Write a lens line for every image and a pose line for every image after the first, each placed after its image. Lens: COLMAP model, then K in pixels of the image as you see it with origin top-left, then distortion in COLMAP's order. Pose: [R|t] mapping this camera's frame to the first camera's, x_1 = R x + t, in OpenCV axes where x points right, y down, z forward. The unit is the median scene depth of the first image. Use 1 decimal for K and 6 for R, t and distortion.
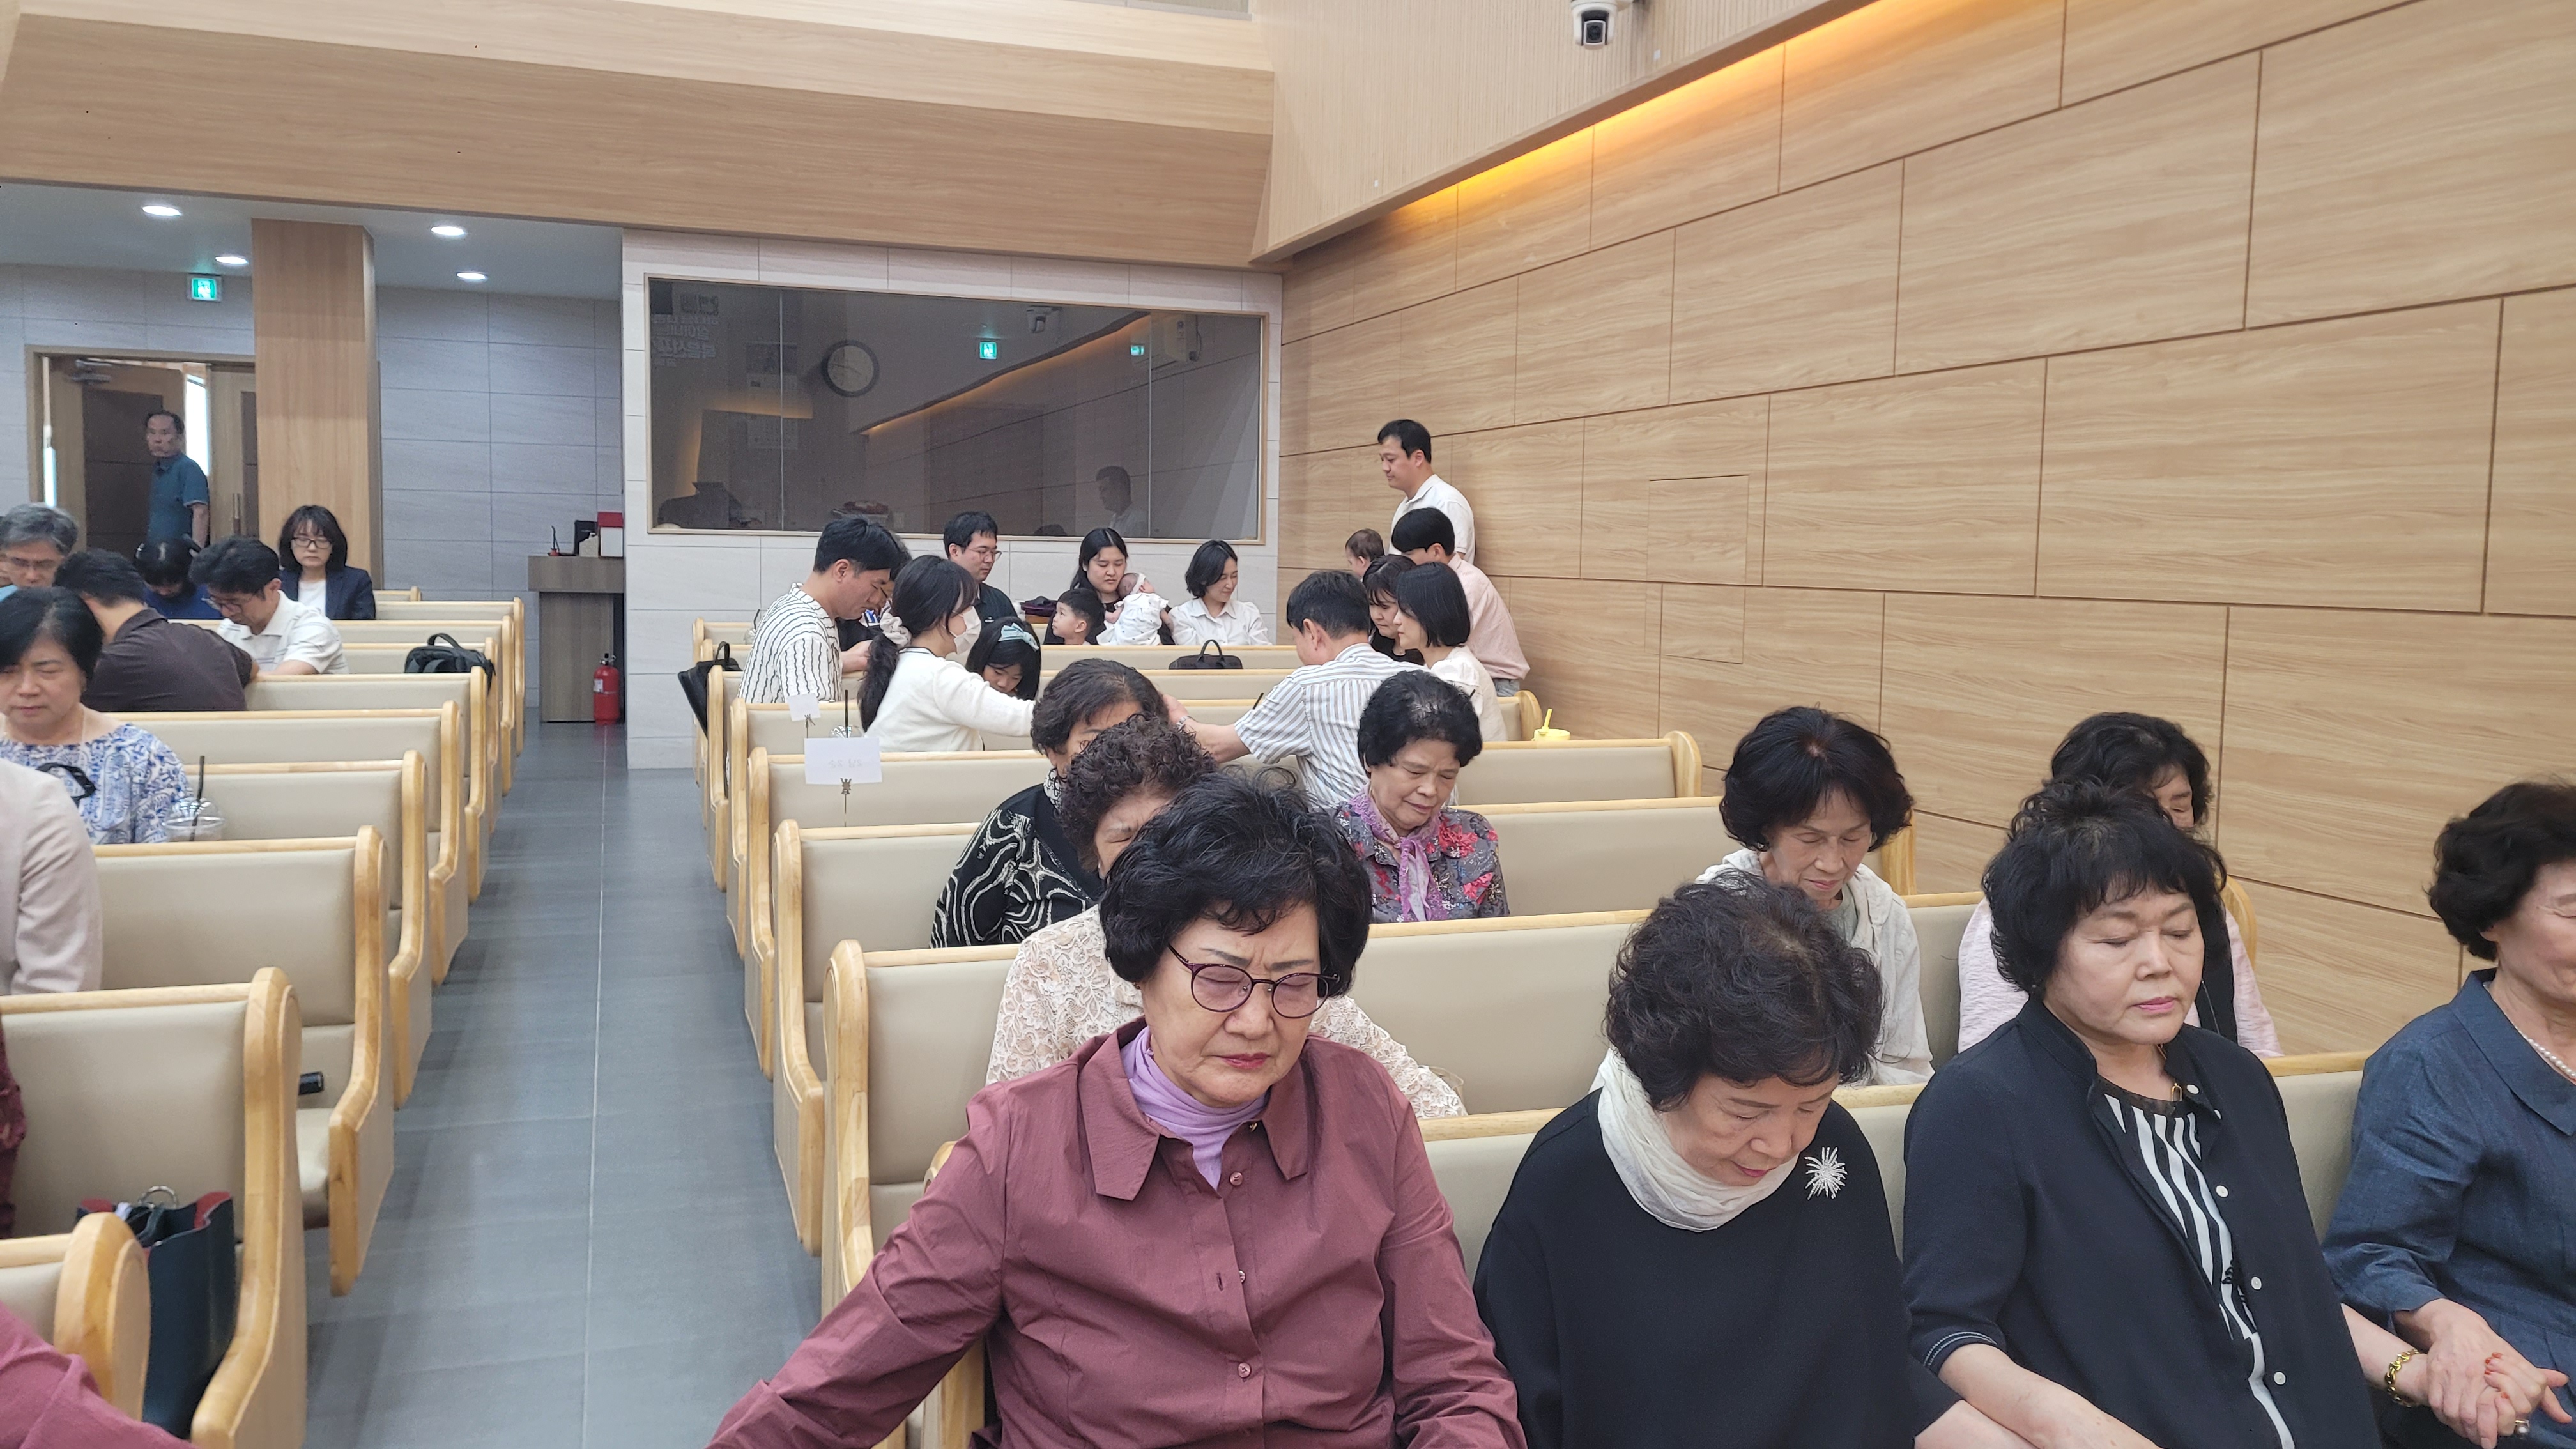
lens RADIAL K [[1915.1, 0, 1281.4], [0, 1915.1, 695.6], [0, 0, 1]] dist [0.074367, -0.061423]
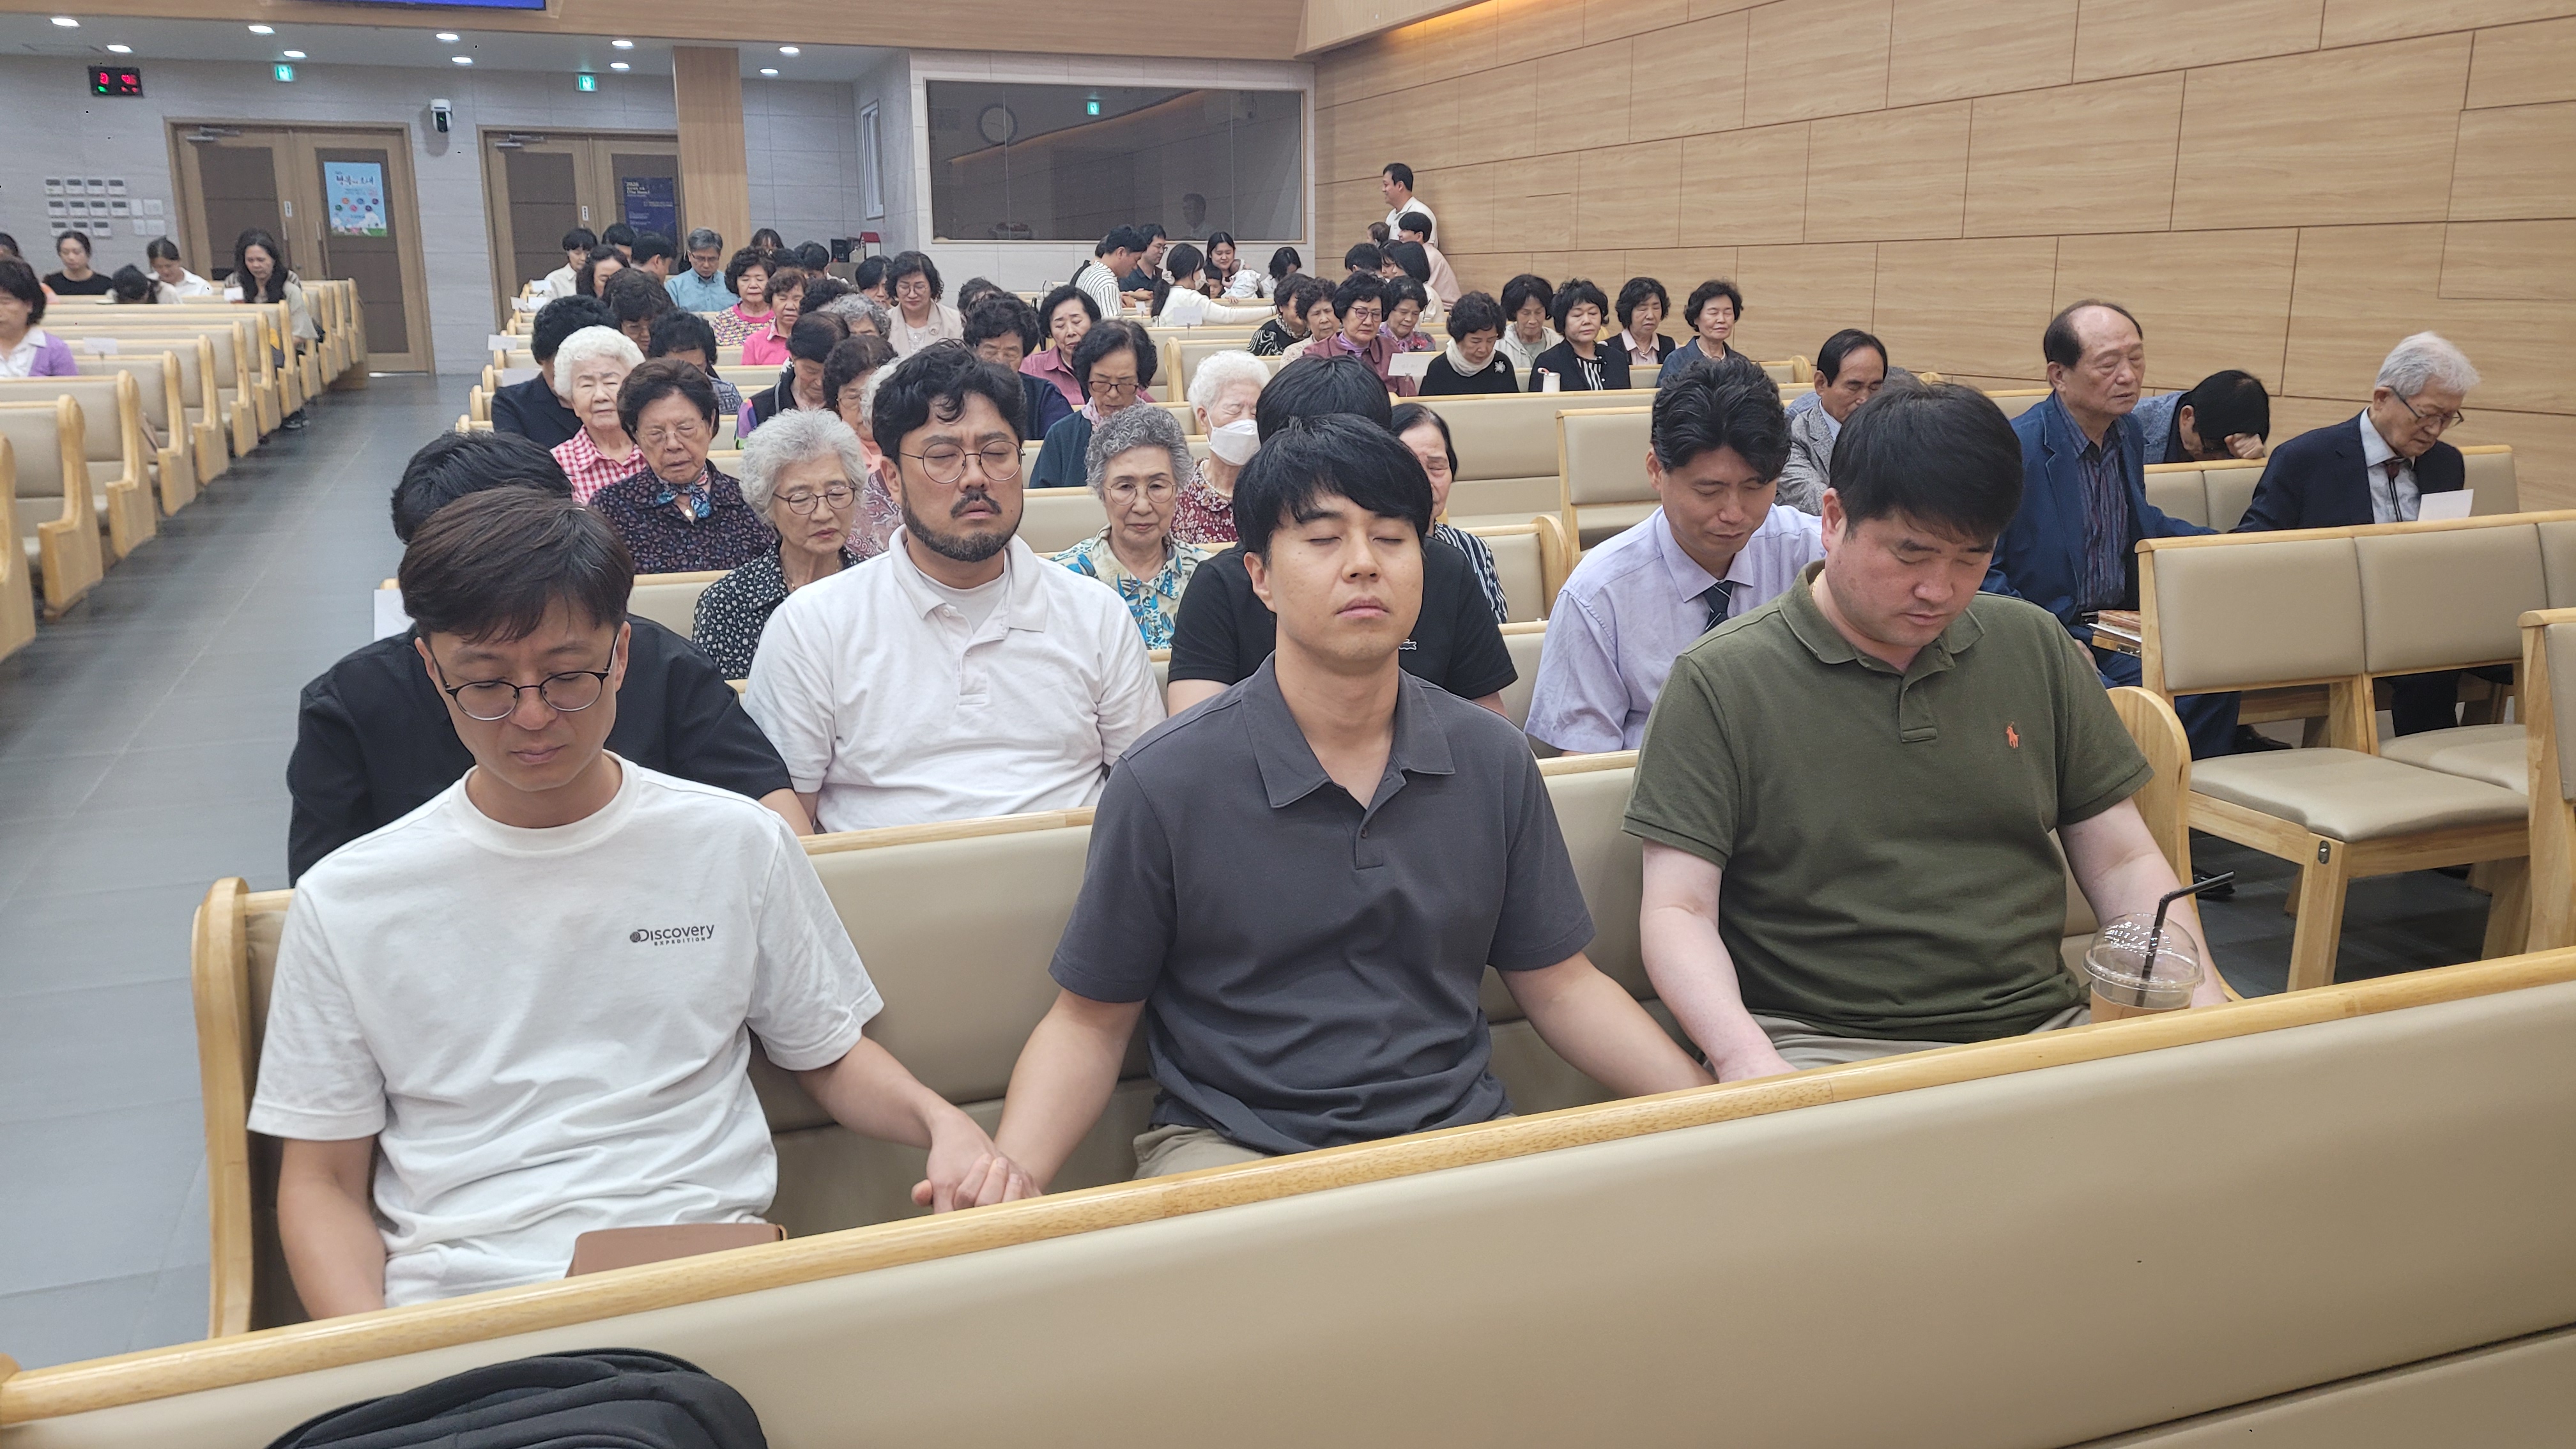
lens RADIAL K [[1910.2, 0, 1286.7], [0, 1910.2, 691.0], [0, 0, 1]] dist [0.060017, -0.060594]
pose [[0.999732, -0.022530, 0.005269, -0.070424], [0.021582, 0.990105, 0.138658, 0.111331], [-0.008341, -0.138507, 0.990326, -1.018140]]
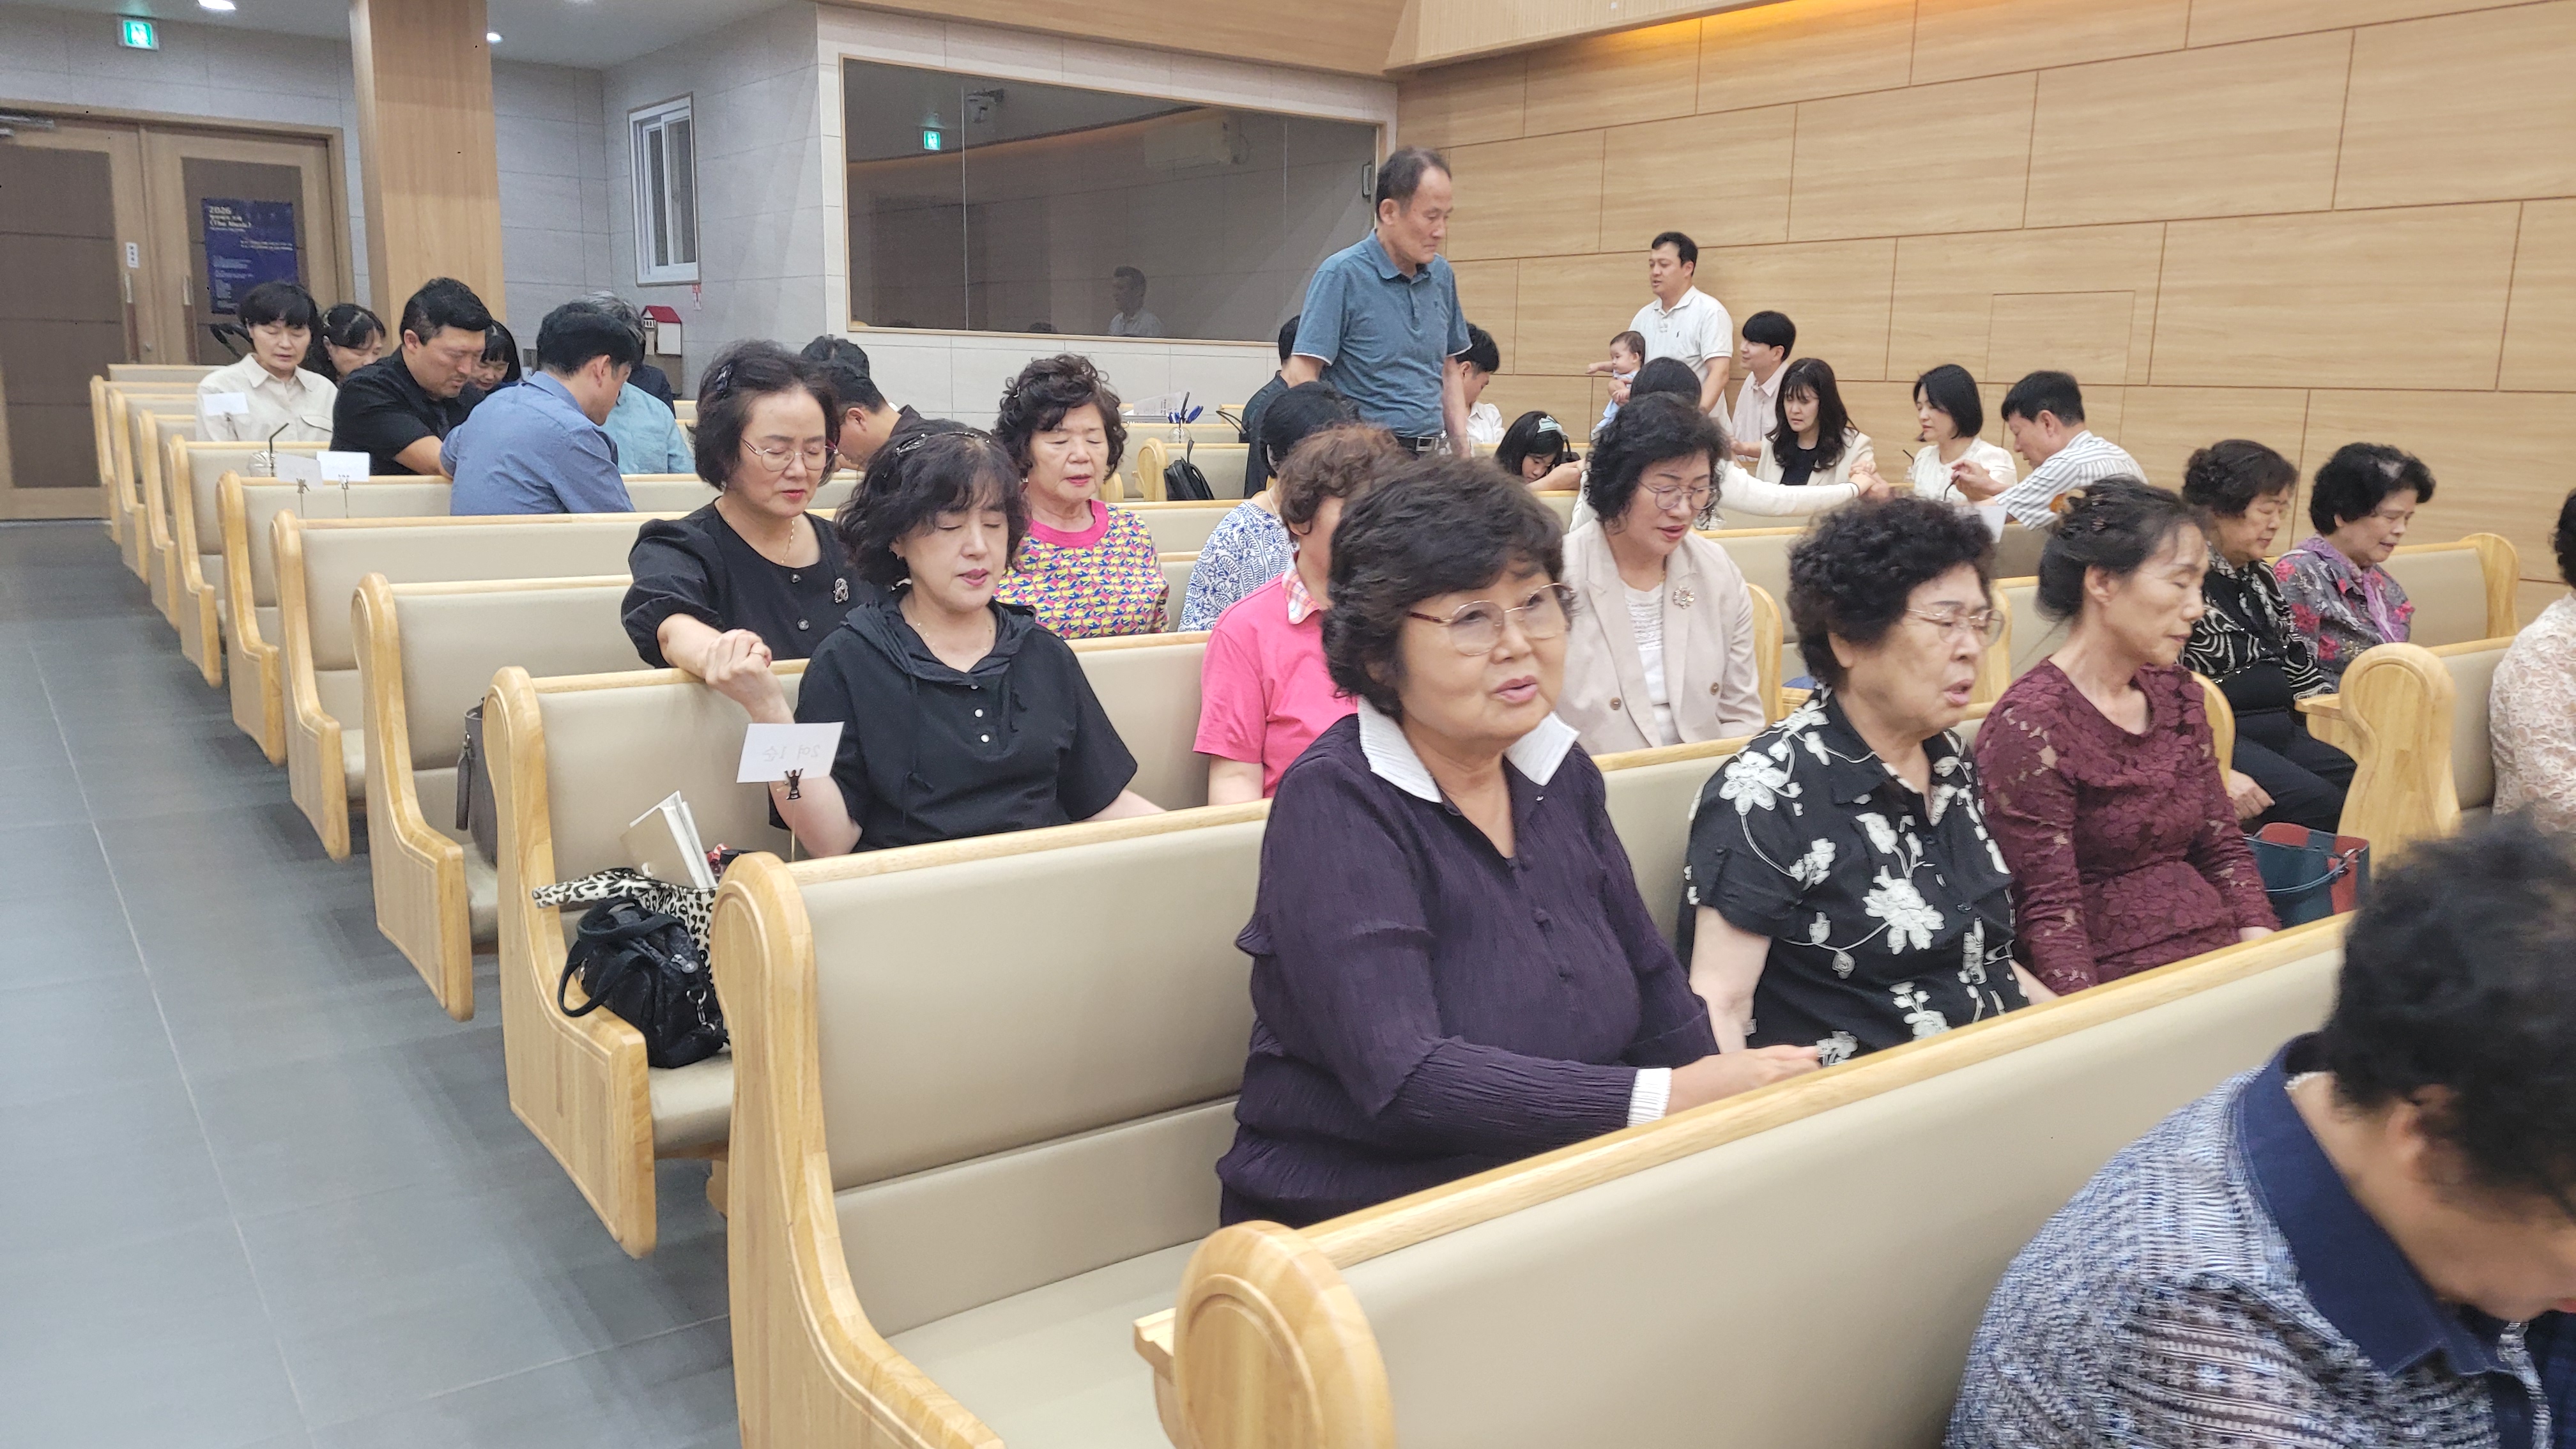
lens RADIAL K [[1933.9, 0, 1337.2], [0, 1933.9, 722.9], [0, 0, 1]] dist [0.079767, -0.071144]
pose [[0.958301, -0.043814, 0.282382, -0.584694], [0.012925, 0.993810, 0.110336, 0.010880], [-0.285468, -0.102086, 0.952936, -0.042619]]
